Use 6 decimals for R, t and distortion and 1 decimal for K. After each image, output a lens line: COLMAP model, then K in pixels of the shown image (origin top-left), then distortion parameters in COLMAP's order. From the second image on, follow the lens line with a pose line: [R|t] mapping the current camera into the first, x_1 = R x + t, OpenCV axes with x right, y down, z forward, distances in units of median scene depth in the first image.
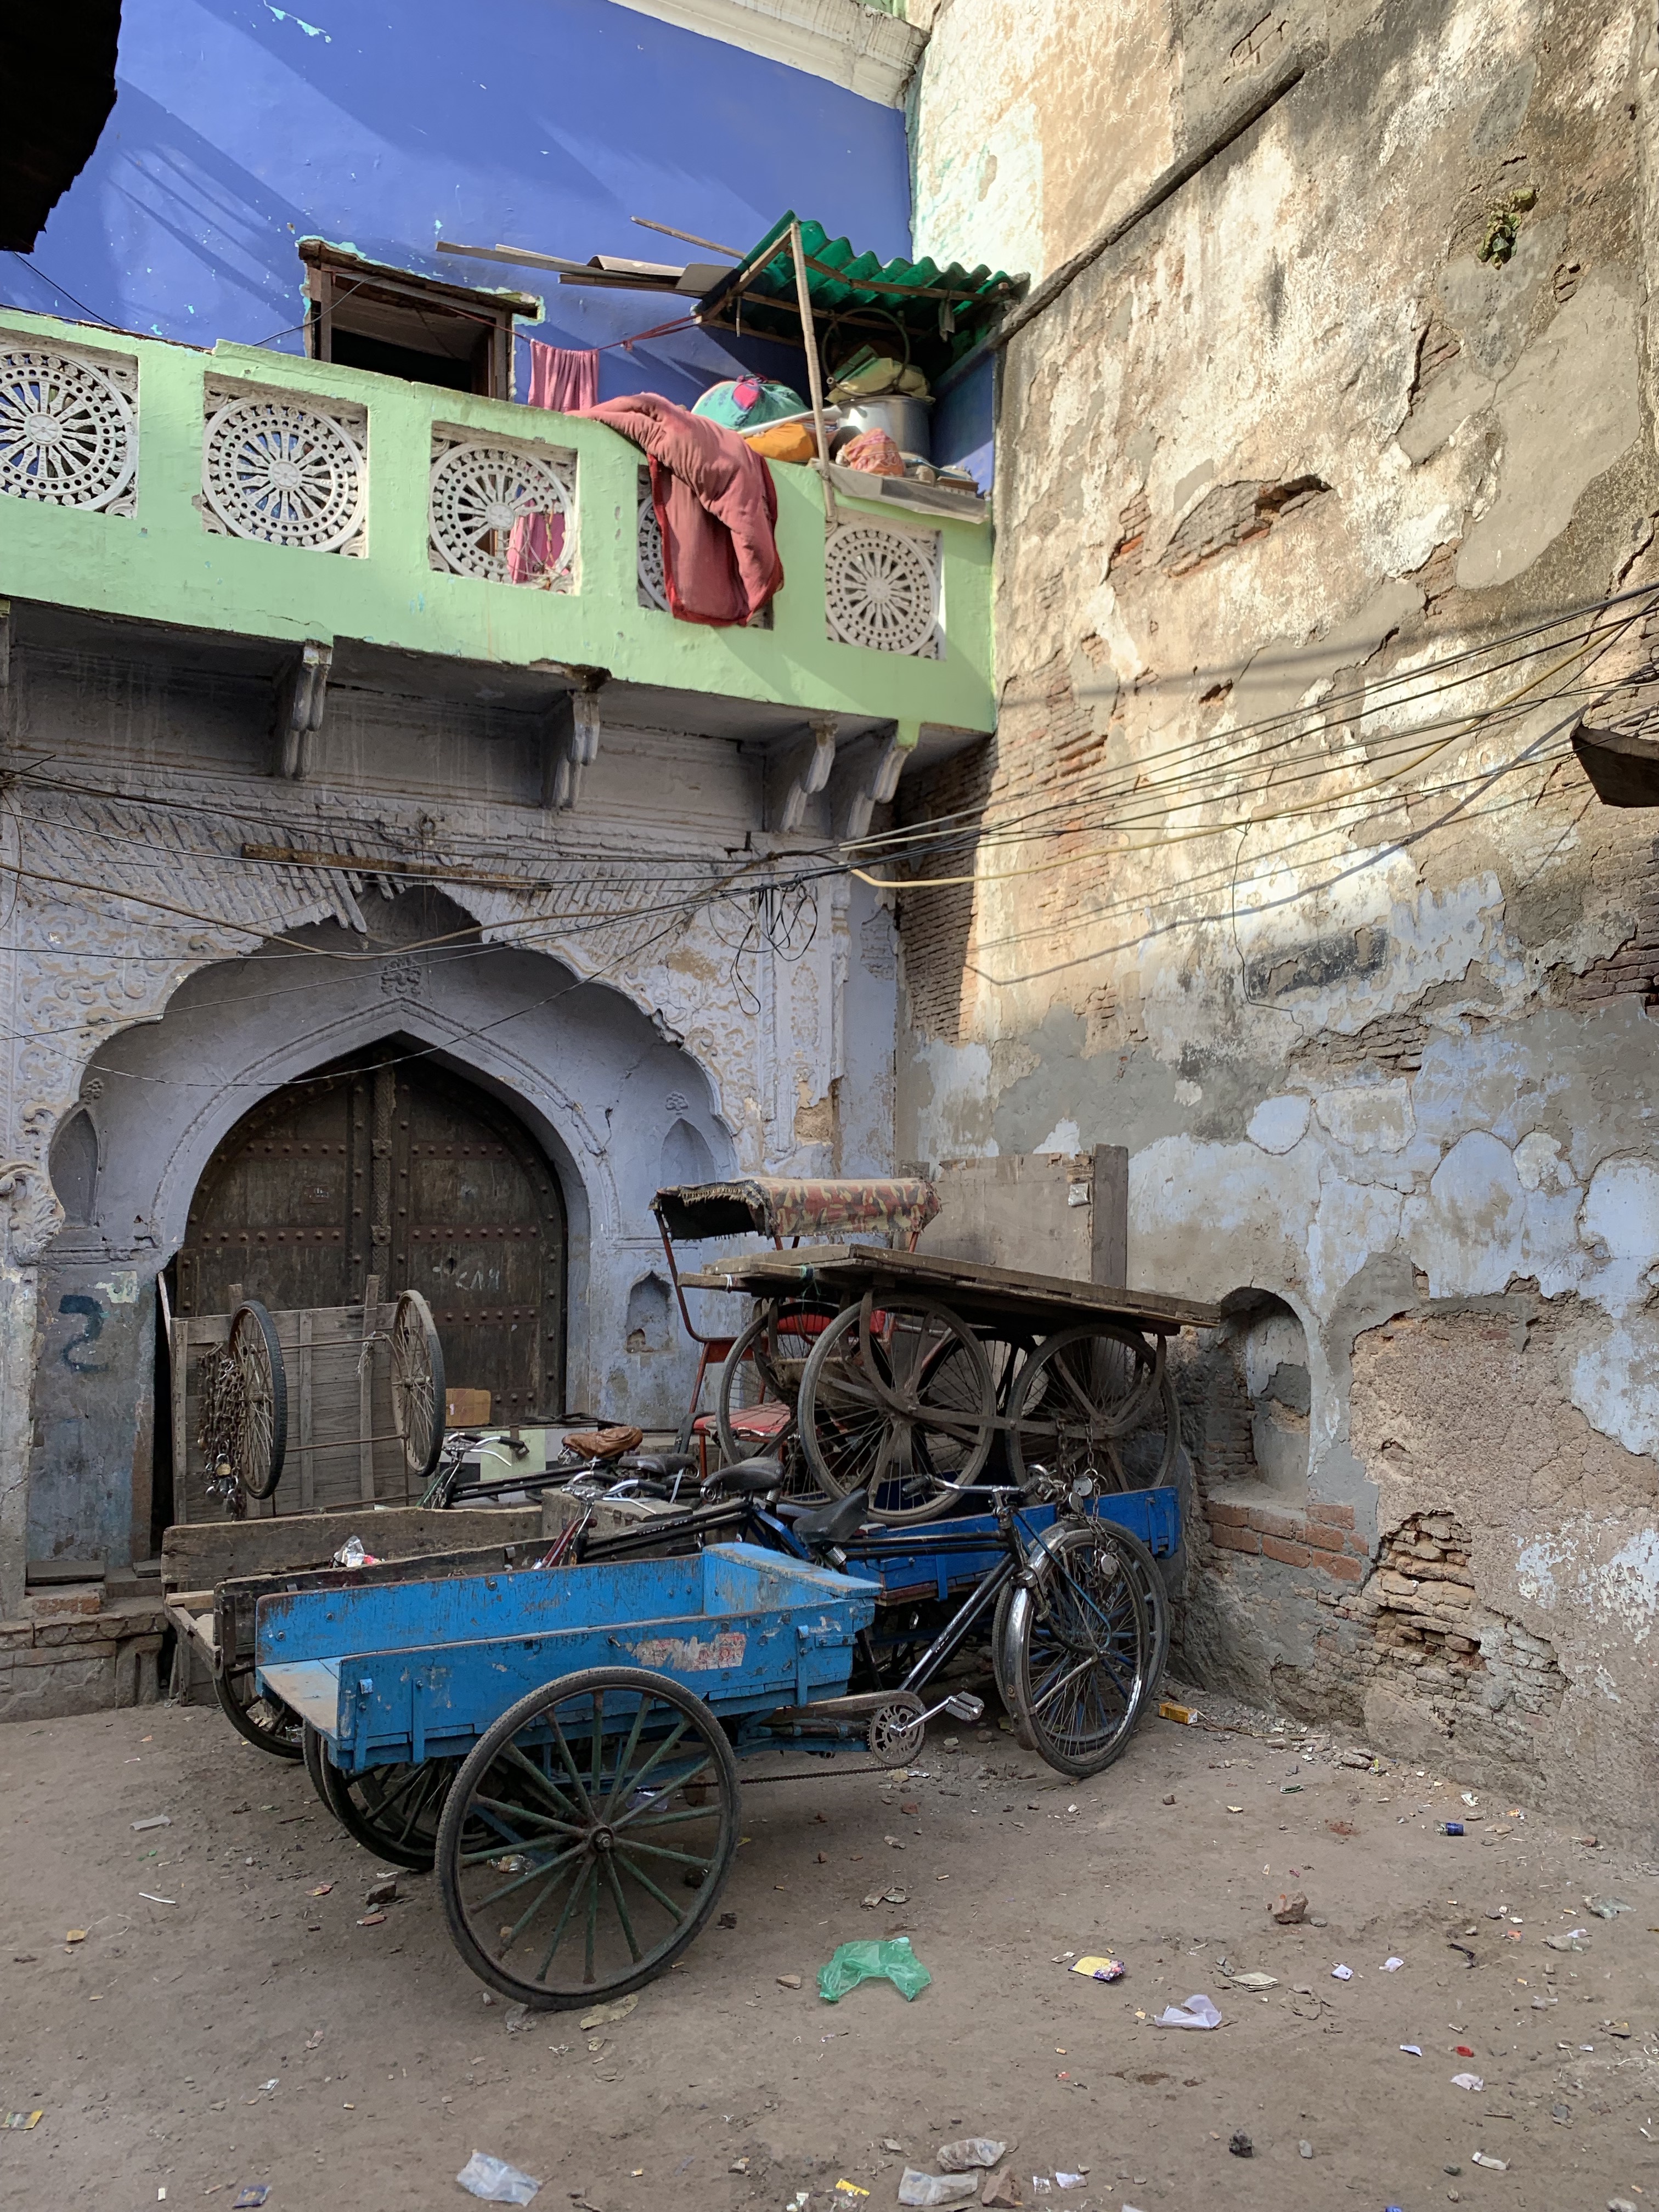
lens RADIAL K [[1688.1, 0, 839.6], [0, 1688.1, 1121.2], [0, 0, 1]] dist [0.040628, -0.044910]
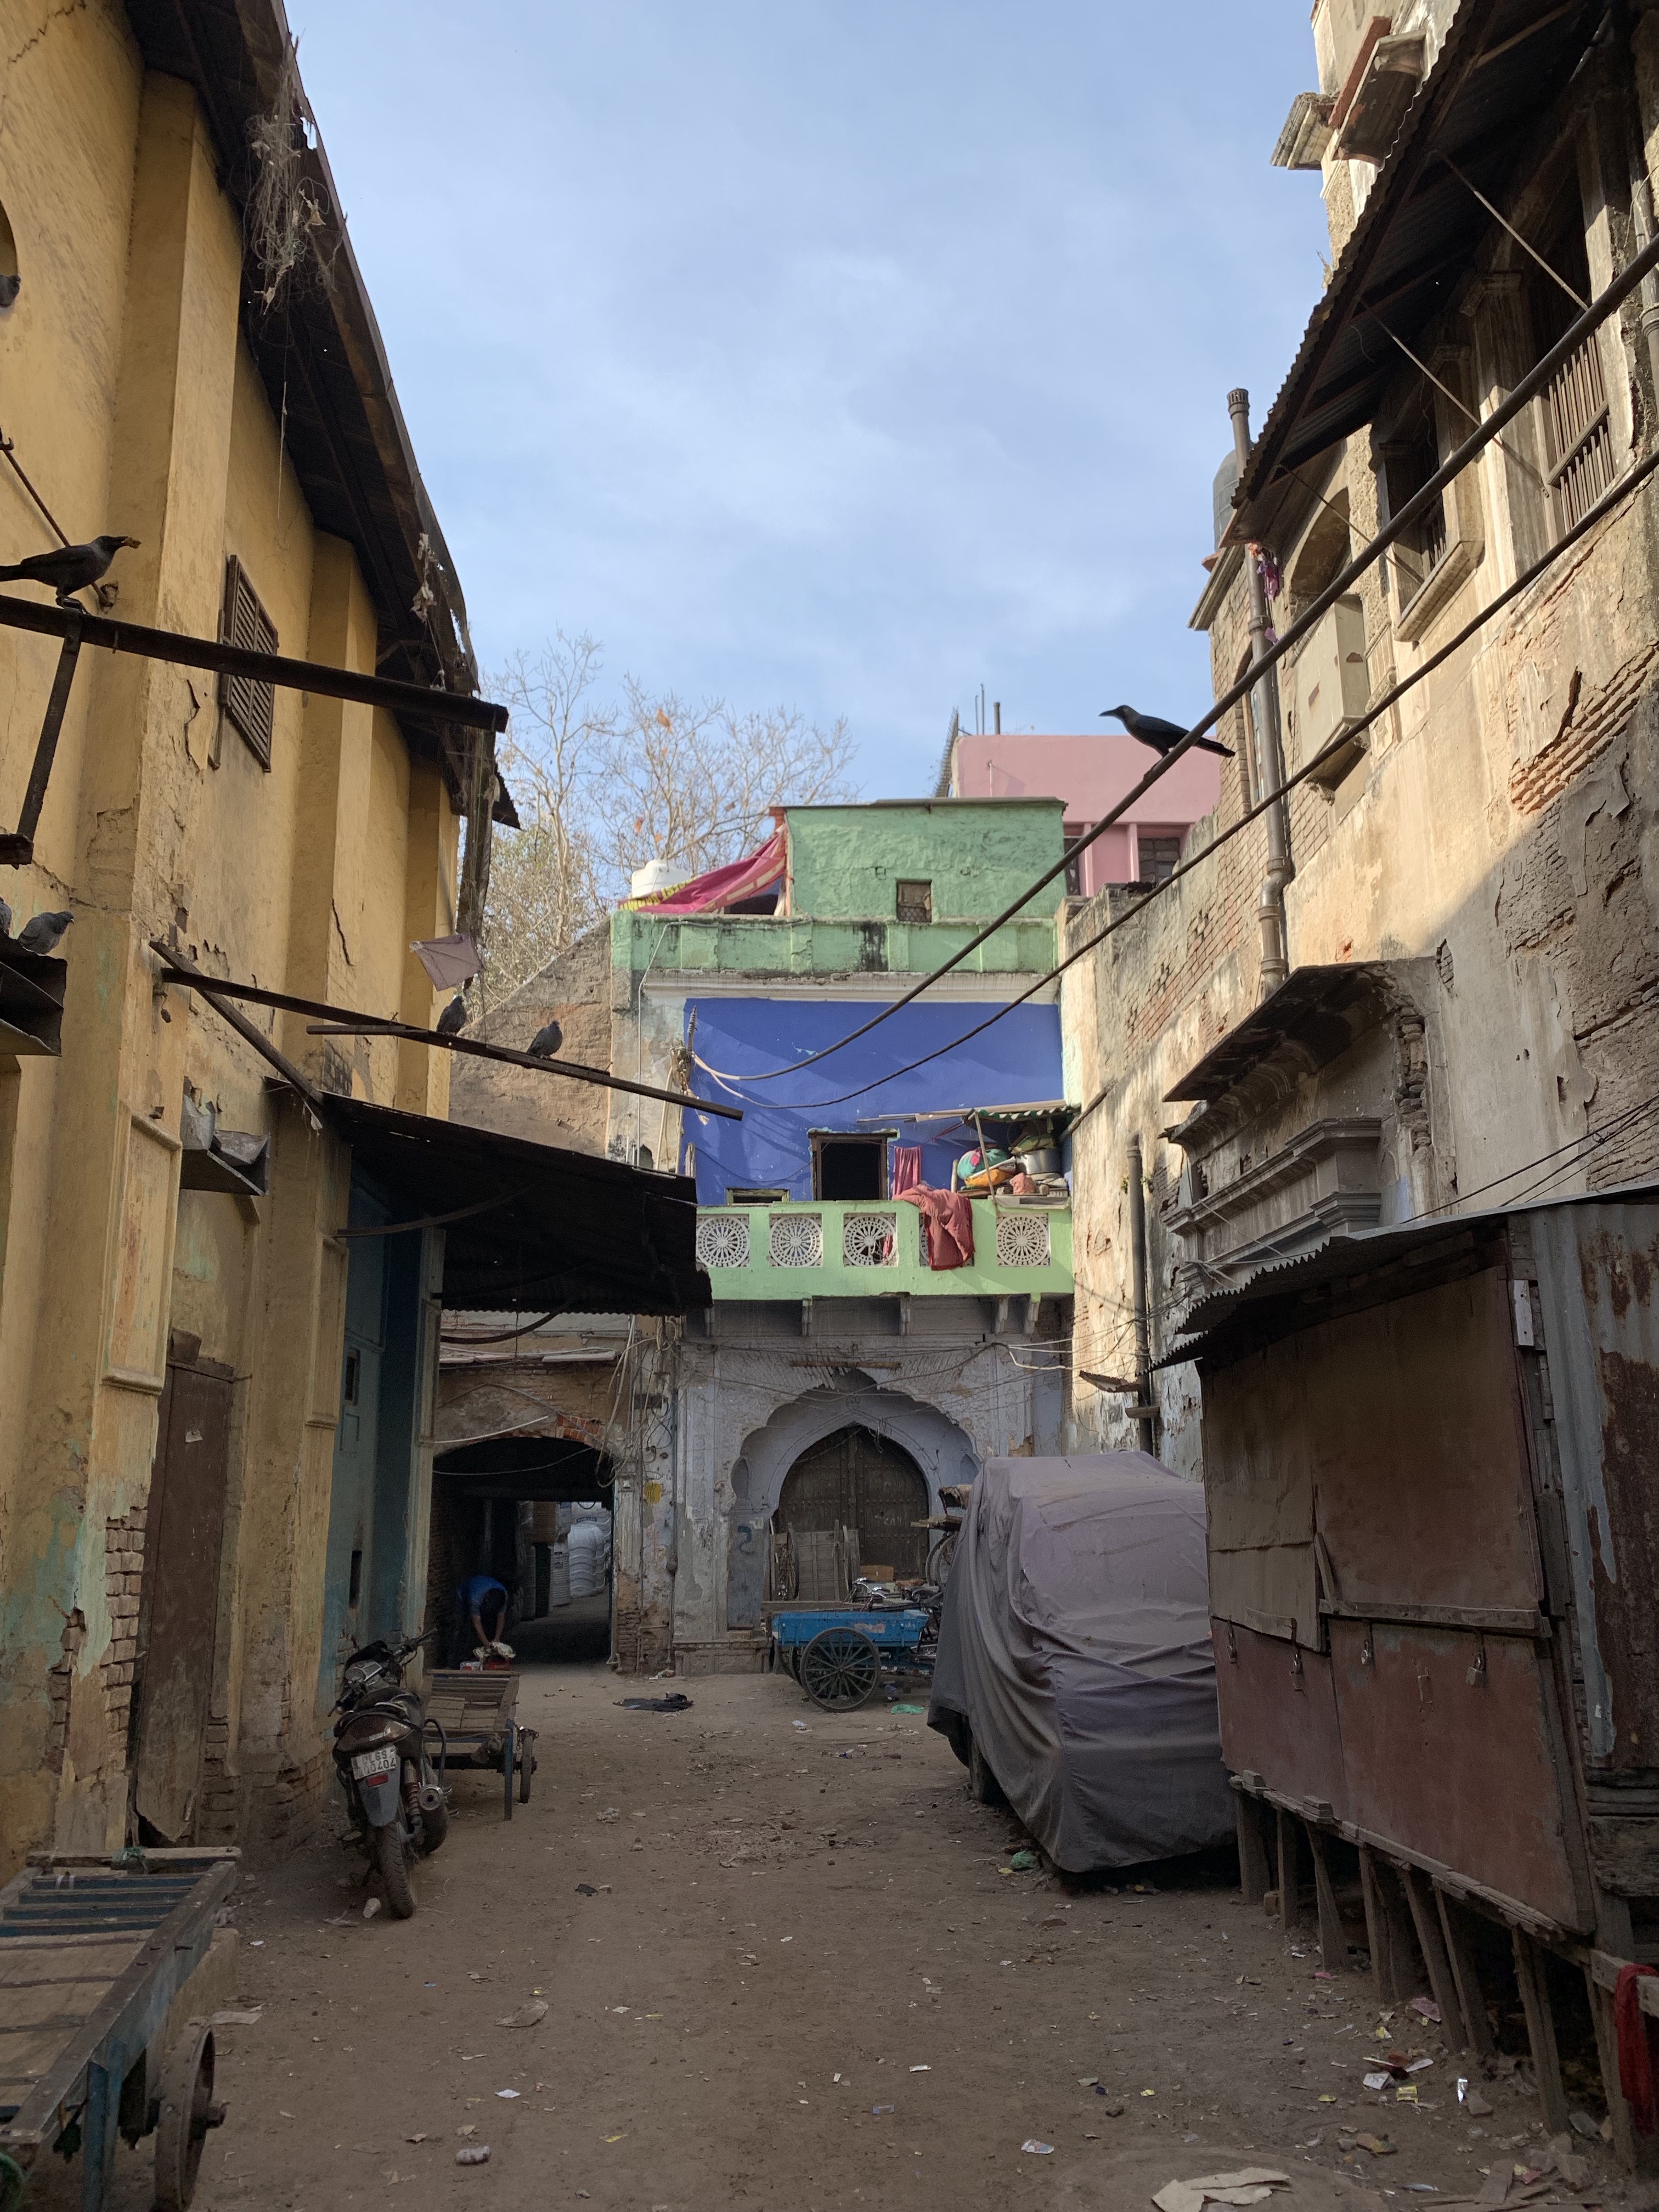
lens RADIAL K [[1688.1, 0, 832.9], [0, 1688.1, 1102.6], [0, 0, 1]] dist [0.040628, -0.044910]
pose [[0.910243, -0.090629, -0.404034, 0.861339], [0.034646, 0.989002, -0.143789, -0.178186], [0.412622, 0.116885, 0.903372, -1.513952]]
